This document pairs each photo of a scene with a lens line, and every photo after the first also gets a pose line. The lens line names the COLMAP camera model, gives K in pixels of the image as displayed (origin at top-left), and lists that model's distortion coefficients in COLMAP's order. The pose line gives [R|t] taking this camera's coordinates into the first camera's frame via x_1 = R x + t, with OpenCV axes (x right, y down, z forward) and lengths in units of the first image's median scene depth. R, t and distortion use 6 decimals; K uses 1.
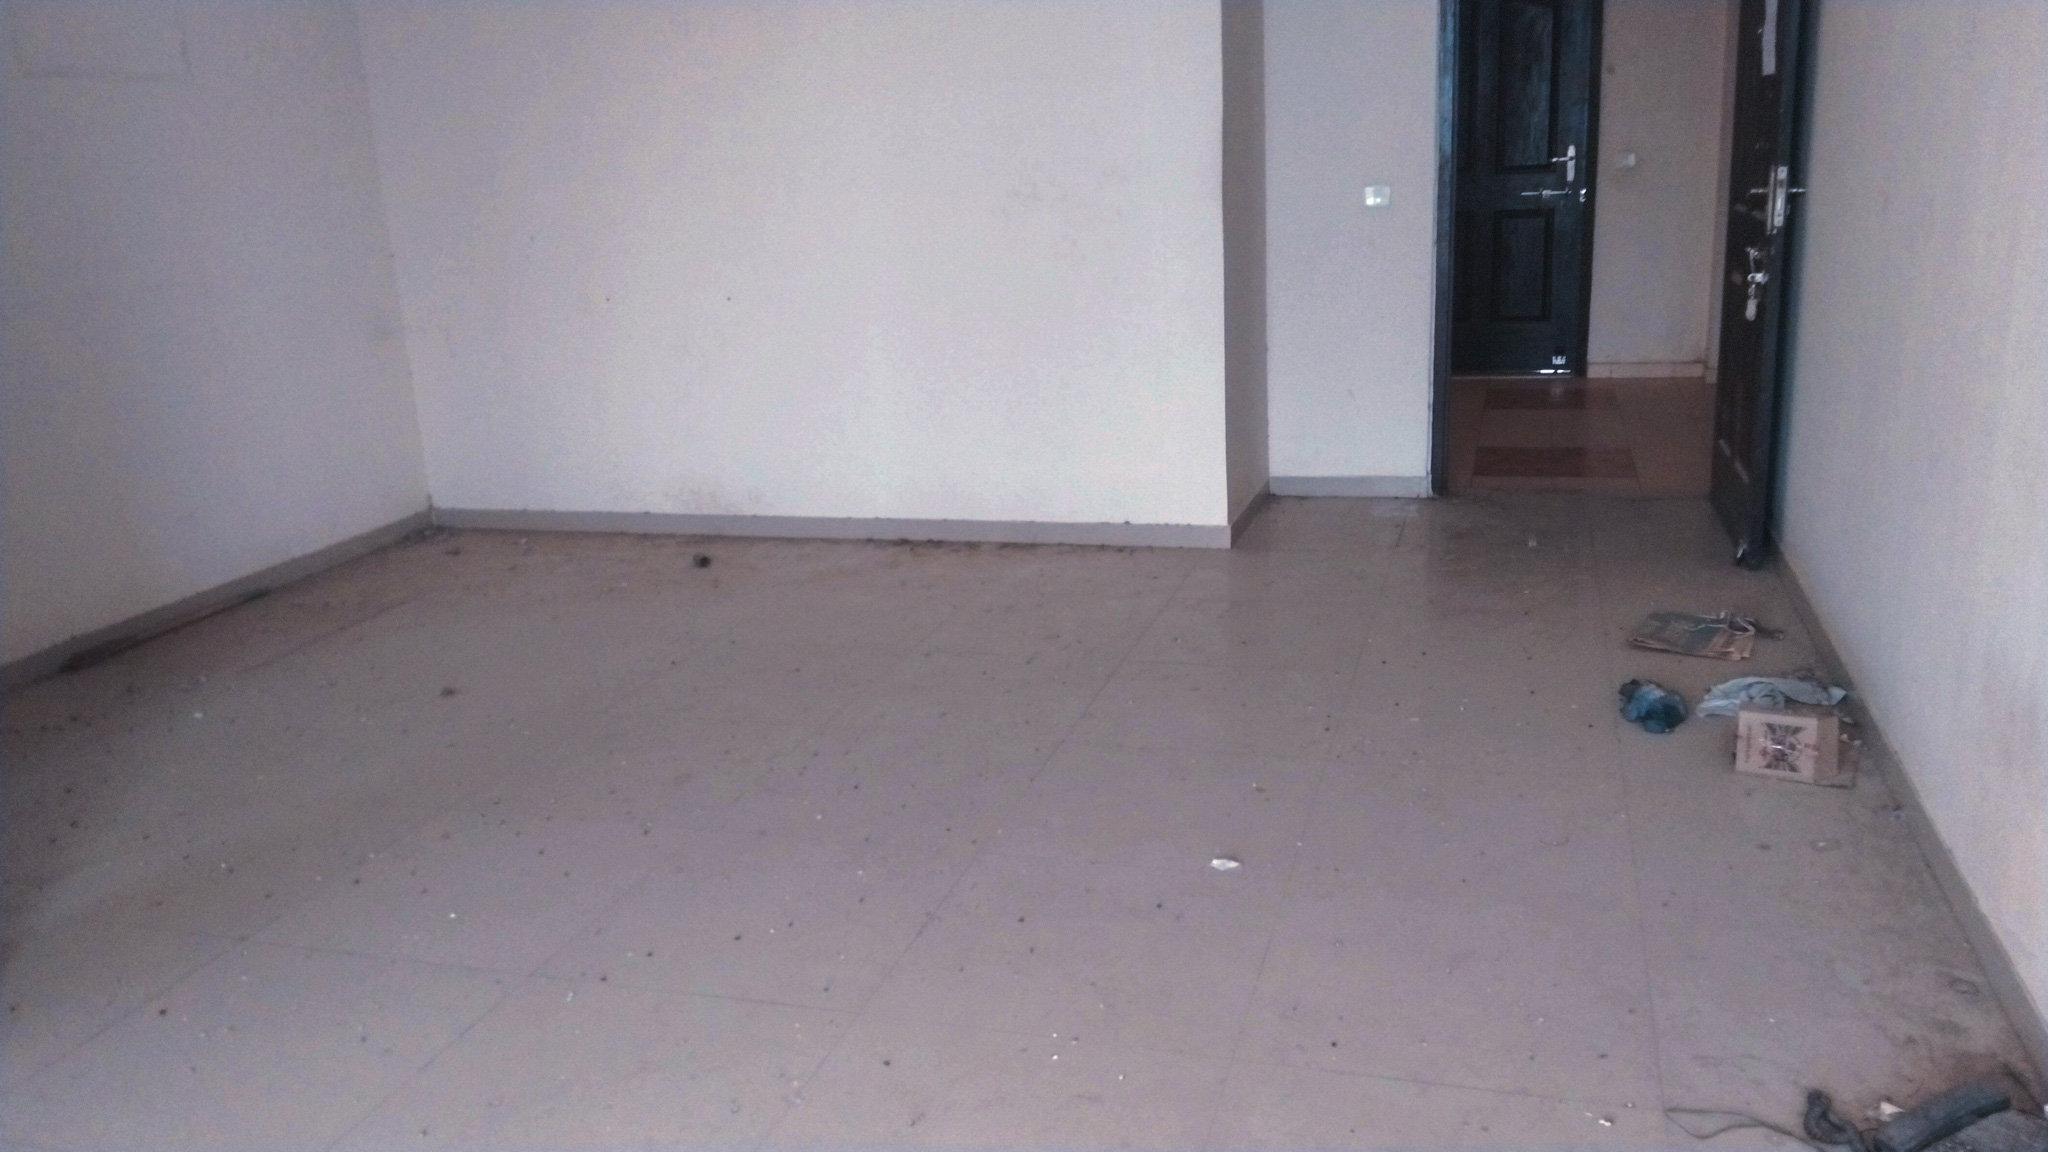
lens RADIAL K [[1617.9, 0, 1027.2], [0, 1617.9, 580.1], [0, 0, 1]] dist [0.137750, -0.339748]
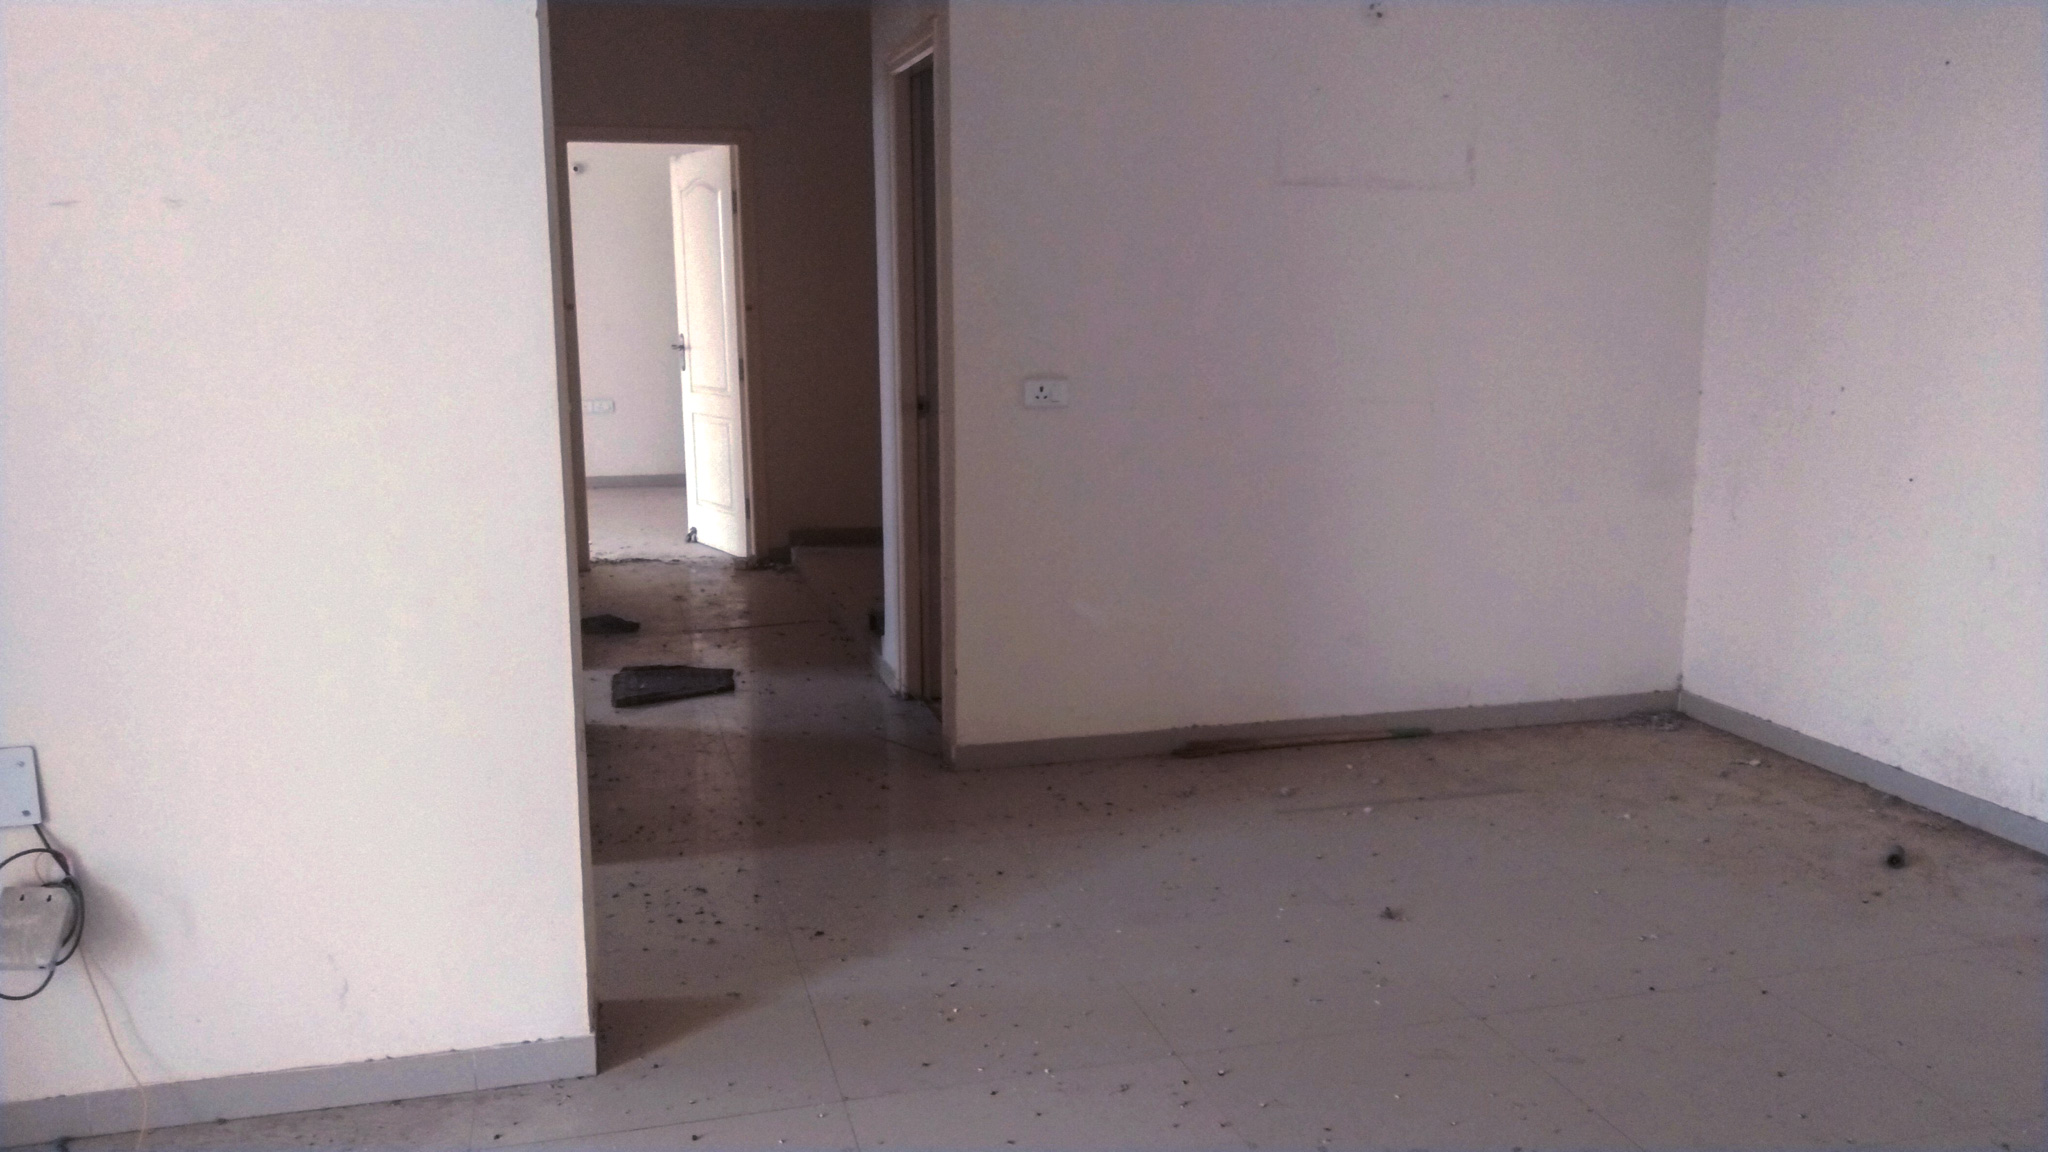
lens RADIAL K [[1617.9, 0, 1027.2], [0, 1617.9, 580.1], [0, 0, 1]] dist [0.137750, -0.339748]
pose [[0.528384, 0.197044, -0.825824, 0.160689], [-0.243475, 0.967007, 0.074949, -0.089643], [0.813345, 0.161466, 0.558926, 0.278889]]
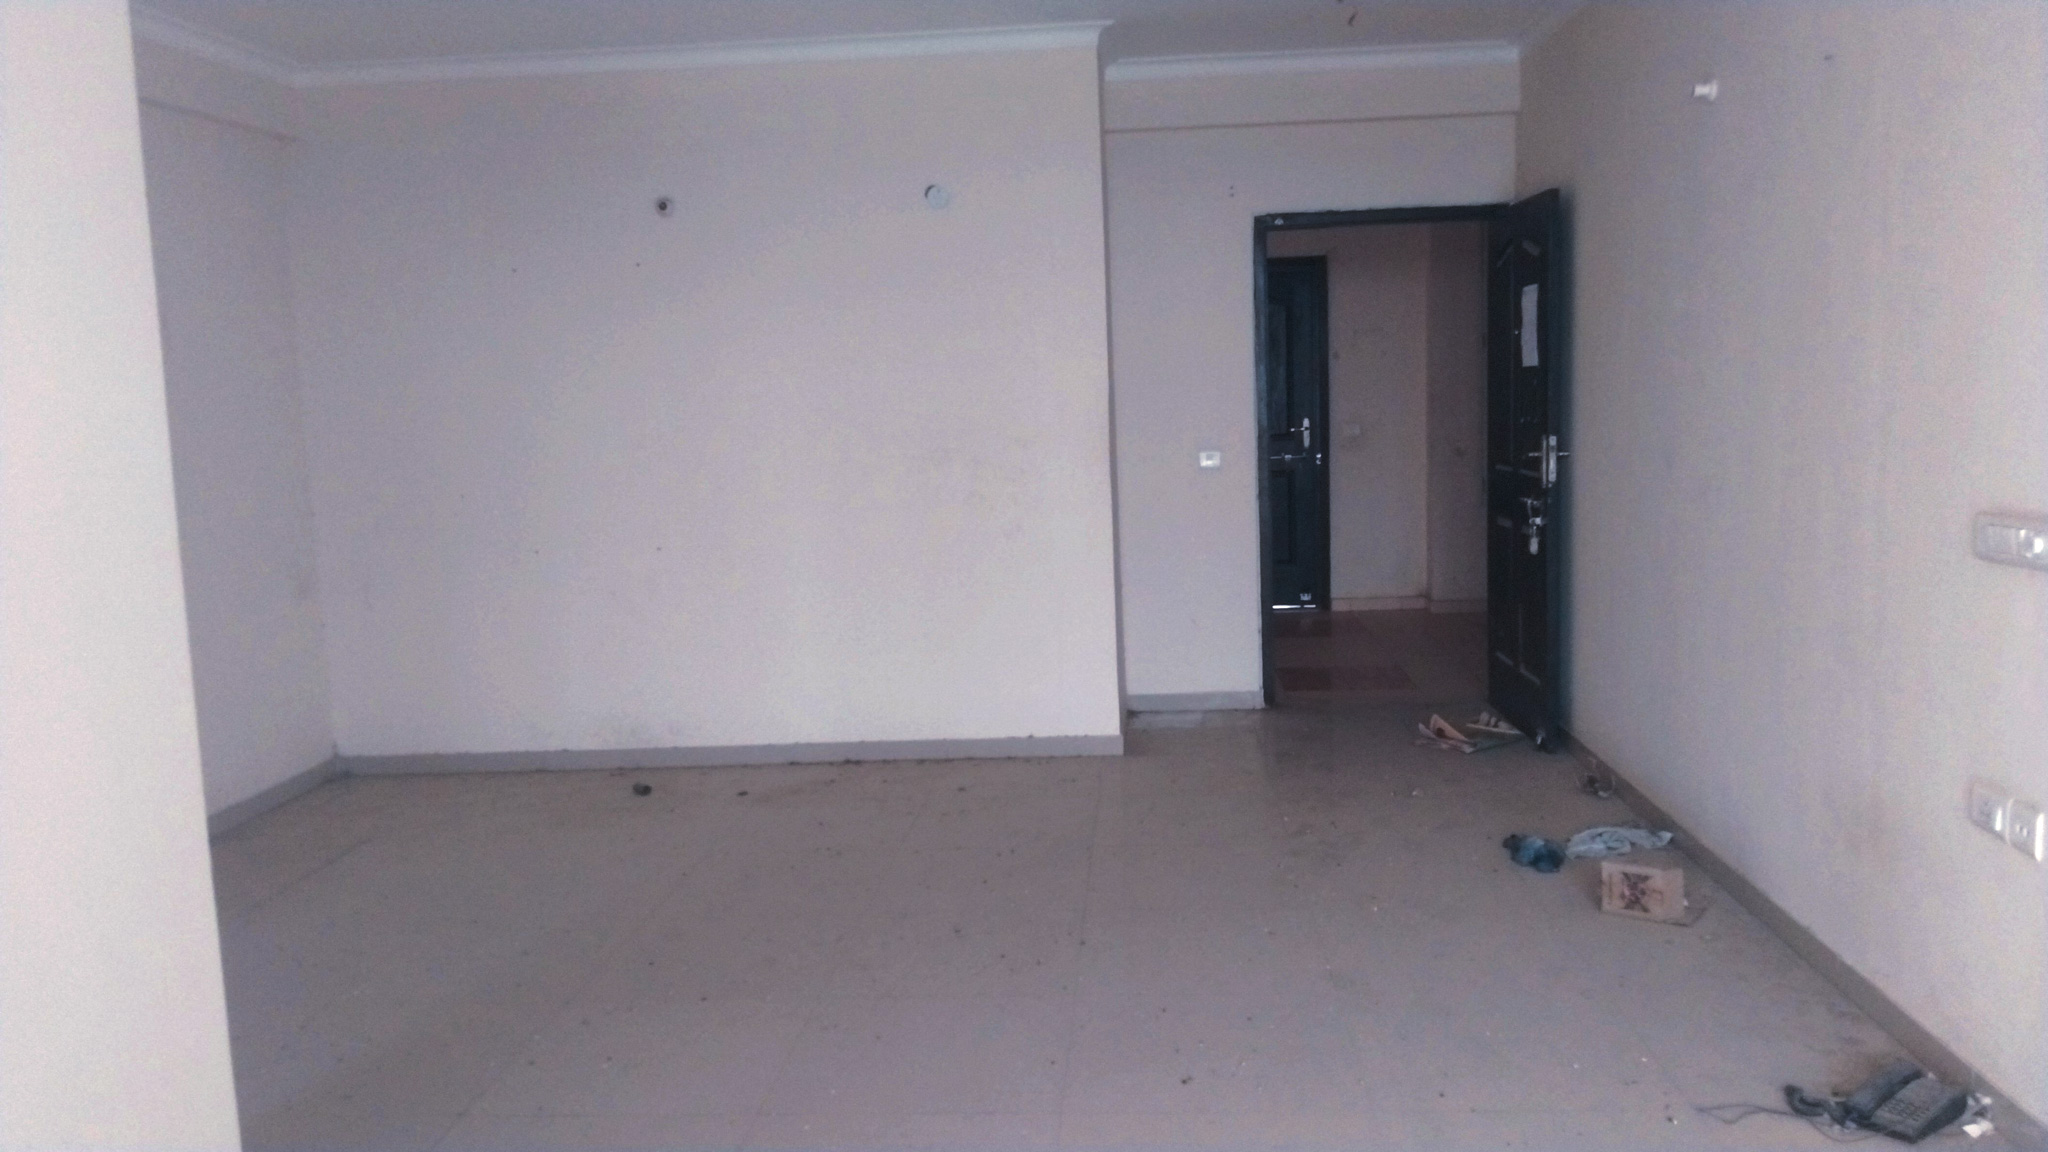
lens RADIAL K [[1617.9, 0, 1027.2], [0, 1617.9, 580.1], [0, 0, 1]] dist [0.137750, -0.339748]
pose [[0.975844, -0.017448, 0.217771, -0.183689], [0.051128, 0.987364, -0.149997, 0.026035], [-0.212402, 0.157508, 0.964405, -0.111967]]
